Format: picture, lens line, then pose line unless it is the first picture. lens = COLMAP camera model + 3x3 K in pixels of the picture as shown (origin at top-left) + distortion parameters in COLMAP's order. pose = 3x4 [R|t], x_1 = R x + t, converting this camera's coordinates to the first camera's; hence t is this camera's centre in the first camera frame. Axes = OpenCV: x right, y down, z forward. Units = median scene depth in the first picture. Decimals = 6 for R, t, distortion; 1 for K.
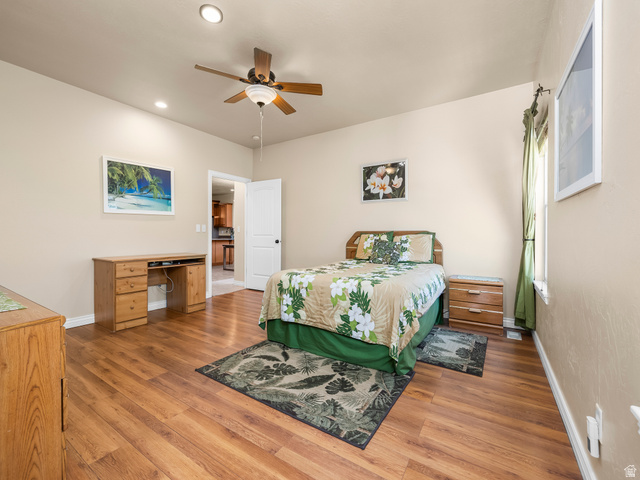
lens RADIAL K [[279.3, 0, 316.2], [0, 279.3, 236.6], [0, 0, 1]] dist [-0.001606, 0.000442]
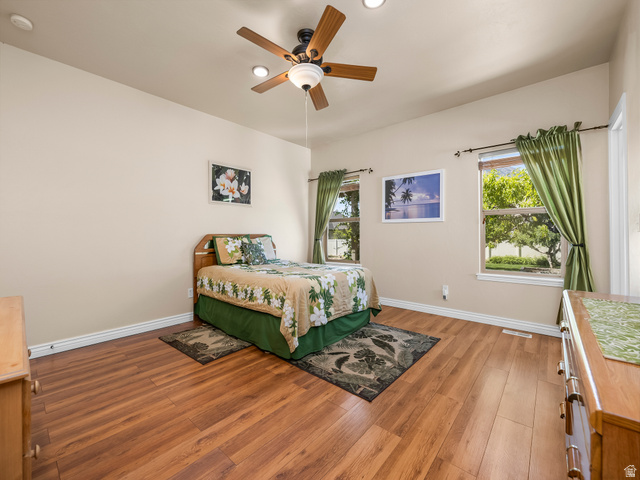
lens RADIAL K [[267.4, 0, 317.1], [0, 267.4, 236.9], [0, 0, 1]] dist [0.003673, 0.000146]
pose [[0.137443, -0.006114, 0.990491, -1.138925], [0.013467, 0.999900, 0.004303, -0.016708], [-0.990418, 0.012747, 0.137512, 0.953946]]
